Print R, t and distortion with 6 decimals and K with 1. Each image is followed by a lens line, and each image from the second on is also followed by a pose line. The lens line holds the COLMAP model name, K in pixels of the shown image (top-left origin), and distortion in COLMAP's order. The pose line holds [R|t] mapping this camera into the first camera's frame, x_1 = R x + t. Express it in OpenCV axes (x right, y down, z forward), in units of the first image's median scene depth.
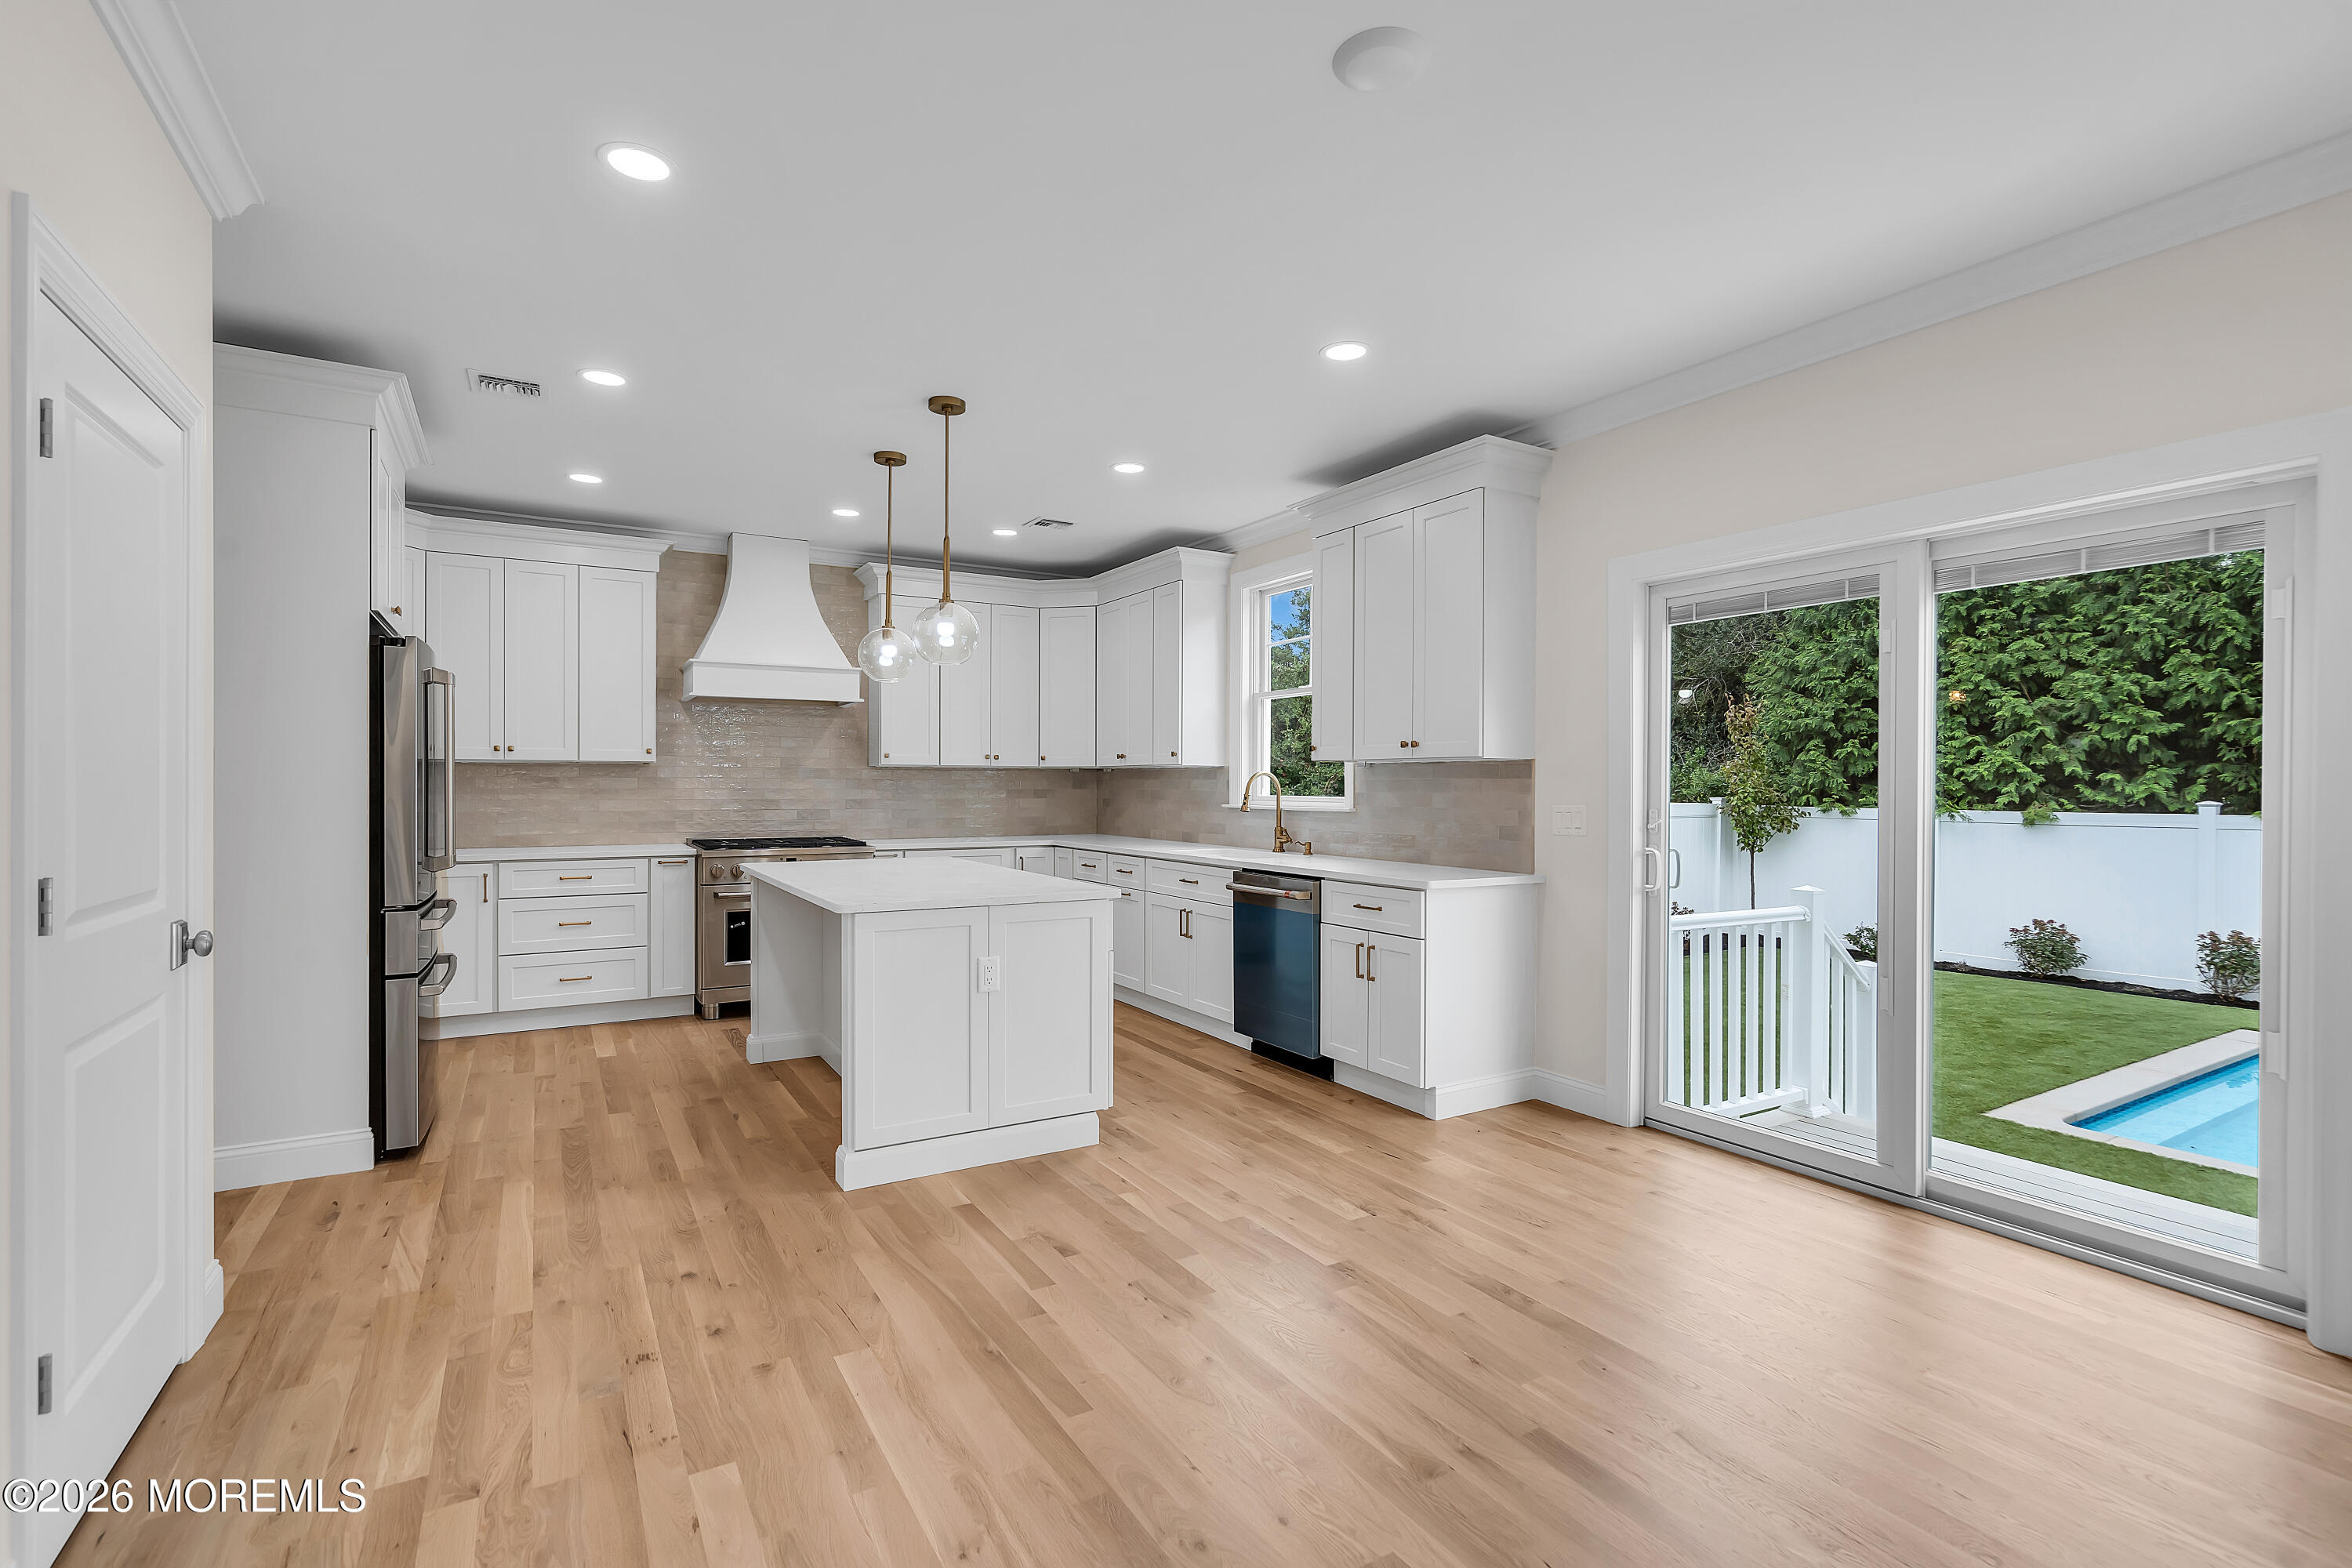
lens RADIAL K [[1080.9, 0, 1181.7], [0, 1080.9, 777.7], [0, 0, 1]] dist [-0.009035, 0.001410]
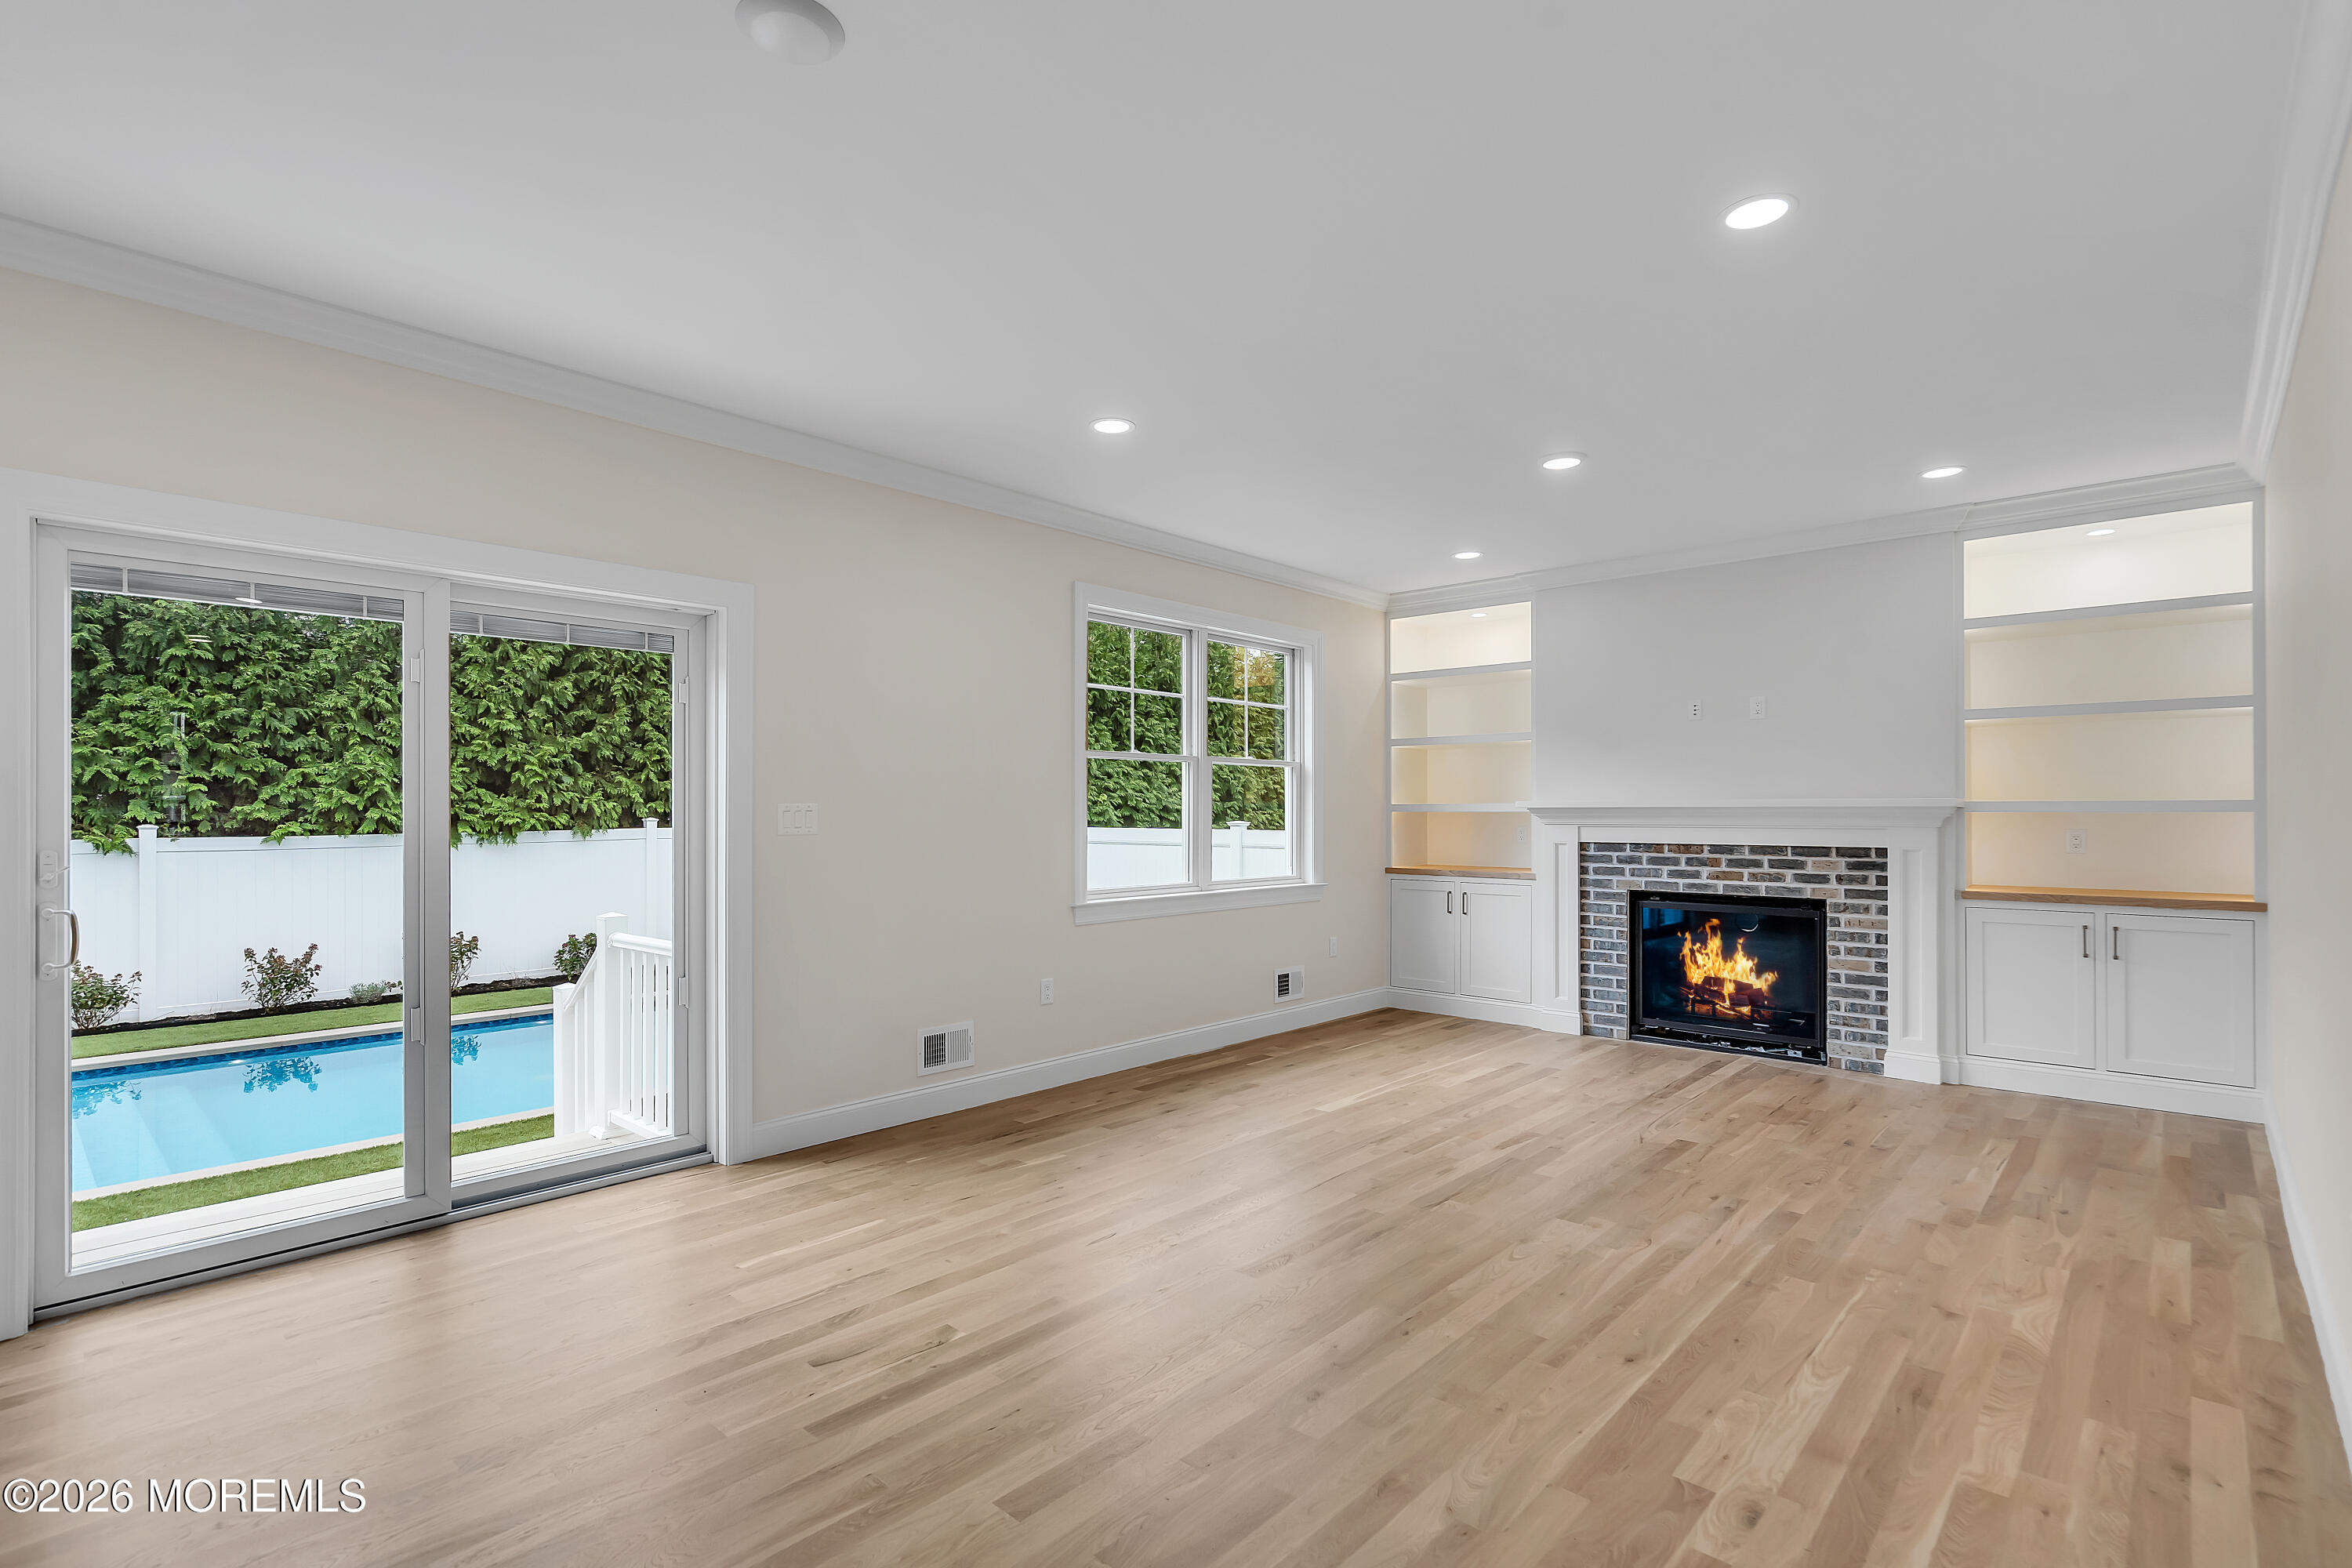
lens RADIAL K [[1080.9, 0, 1173.2], [0, 1080.9, 803.6], [0, 0, 1]] dist [-0.009035, 0.001410]
pose [[-0.269908, 0.002449, 0.962883, -0.271198], [-0.007715, 0.999959, -0.004706, -0.002506], [-0.962855, -0.008699, -0.269878, 0.323786]]
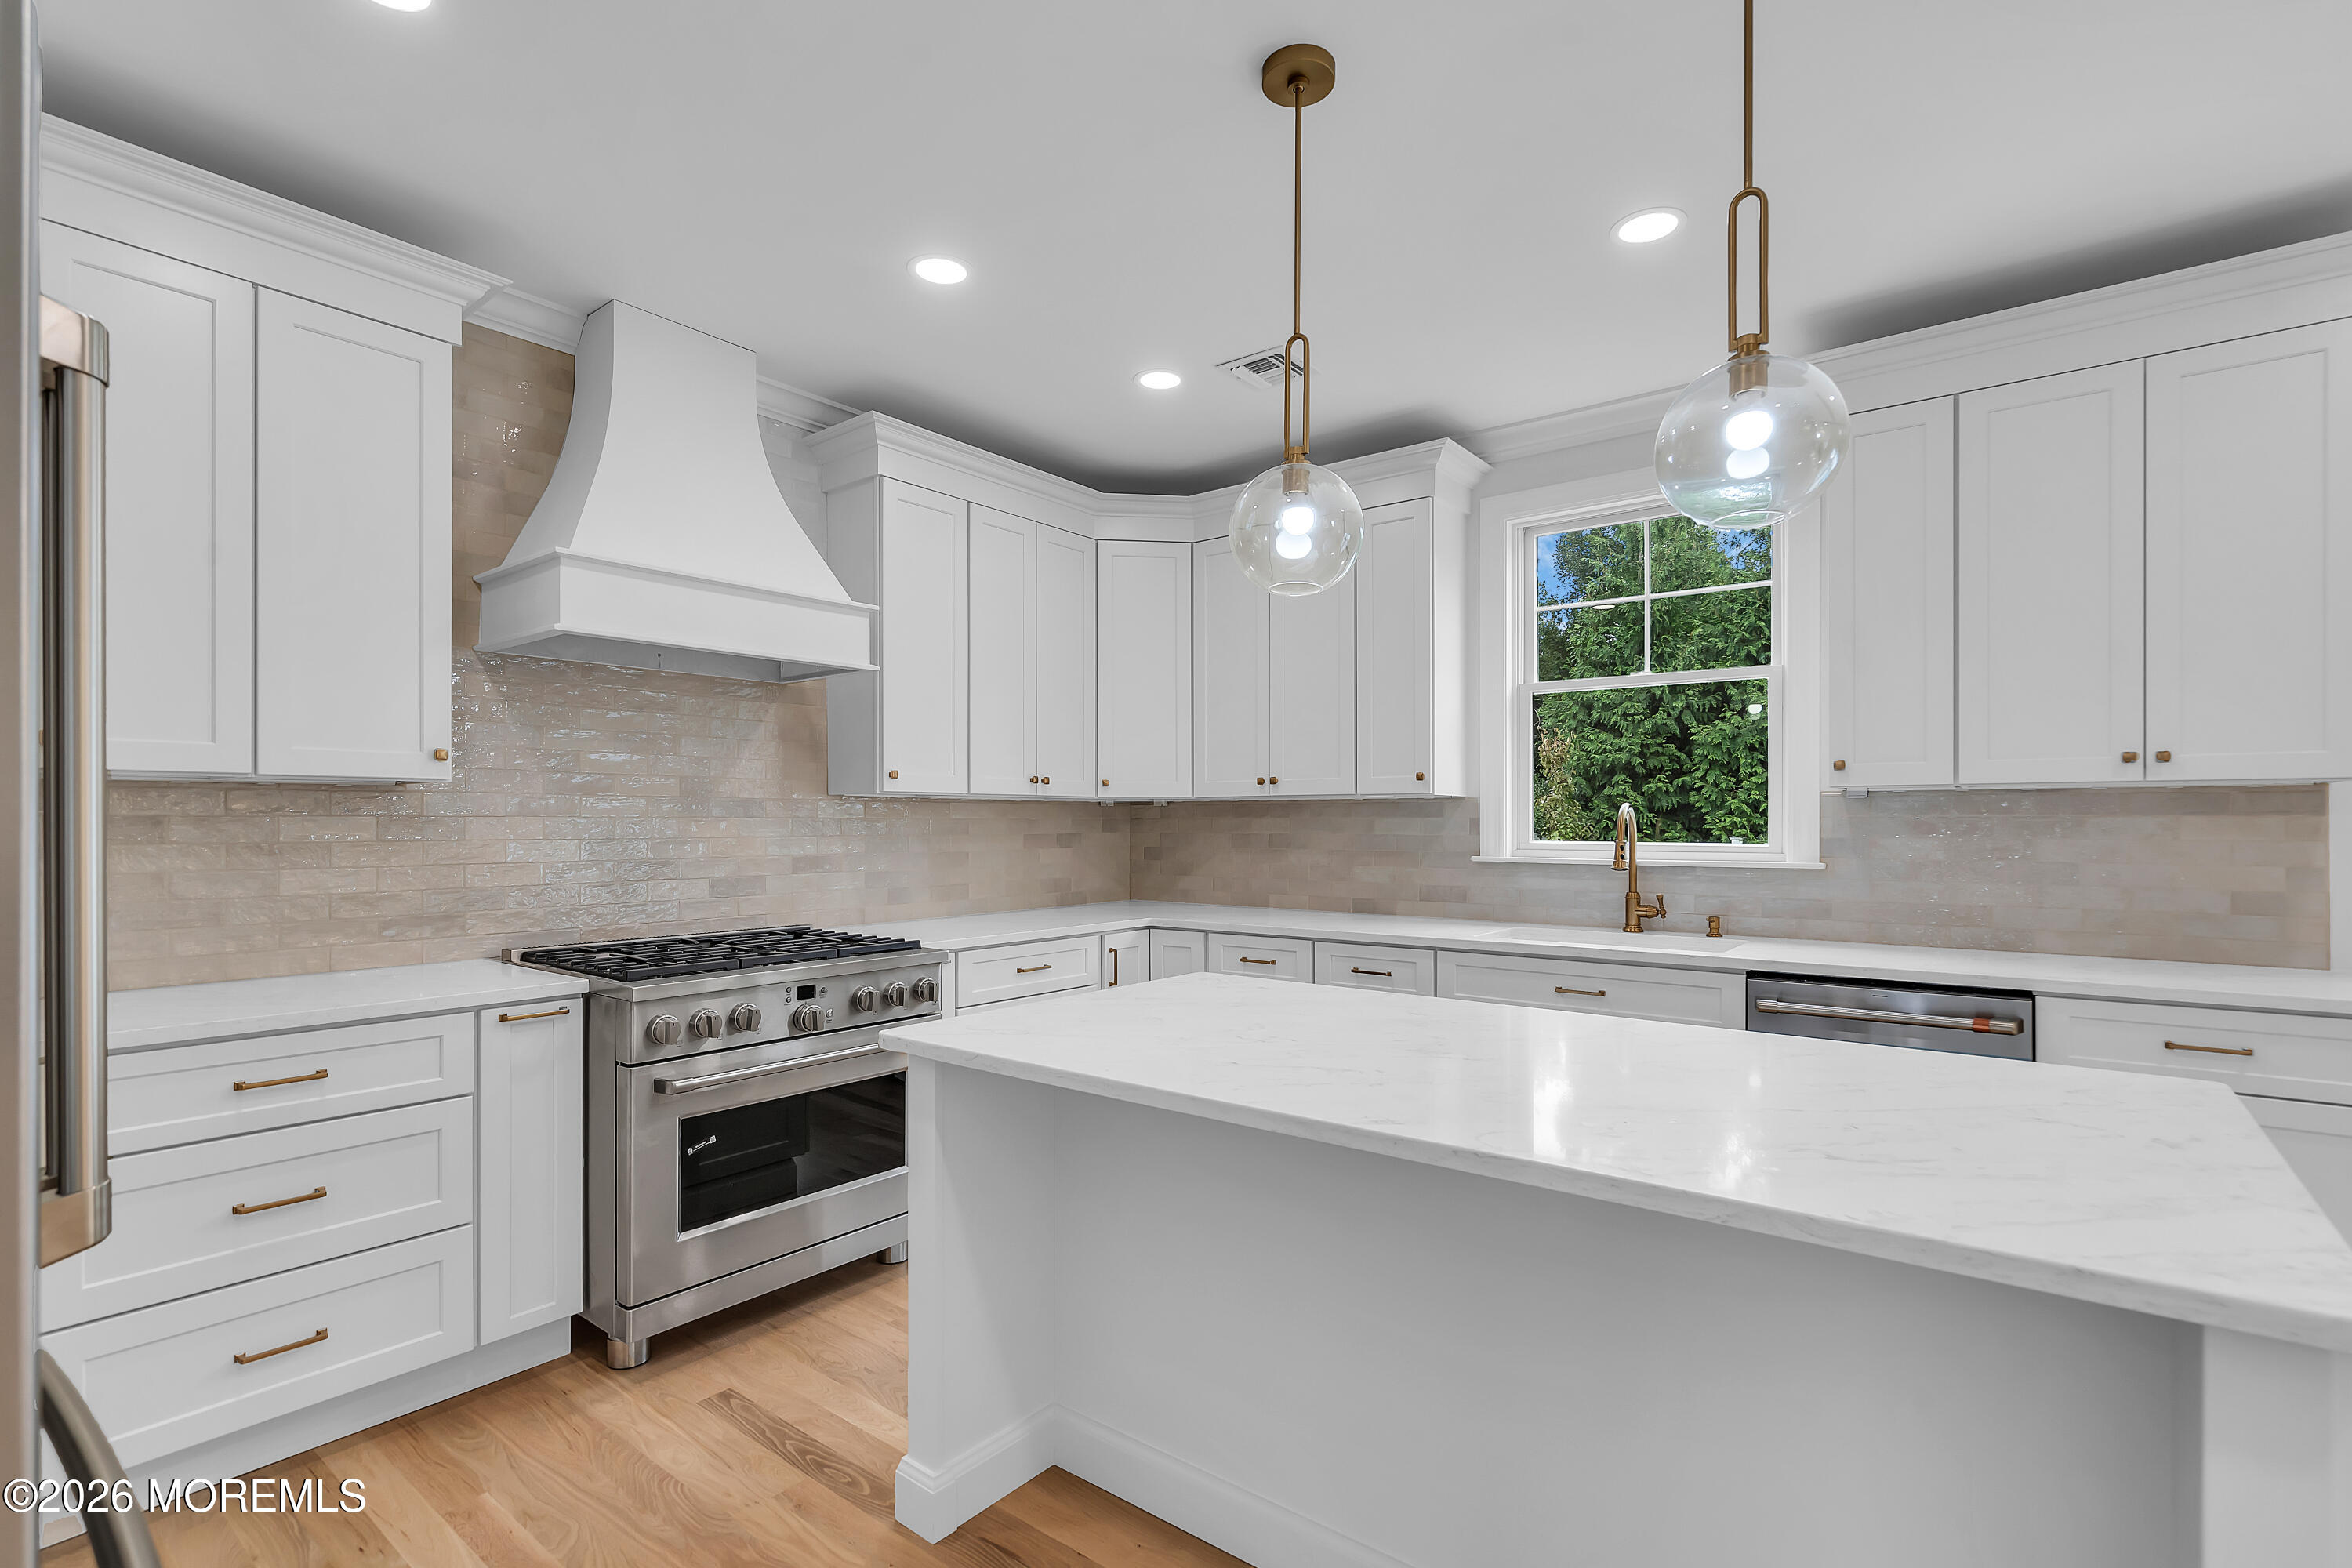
lens RADIAL K [[1080.9, 0, 1191.7], [0, 1080.9, 820.6], [0, 0, 1]] dist [-0.009035, 0.001410]
pose [[0.931013, -0.004359, 0.364960, -0.367877], [0.001613, 0.999968, 0.007830, -0.001816], [-0.364983, -0.006702, 0.930990, 0.484230]]
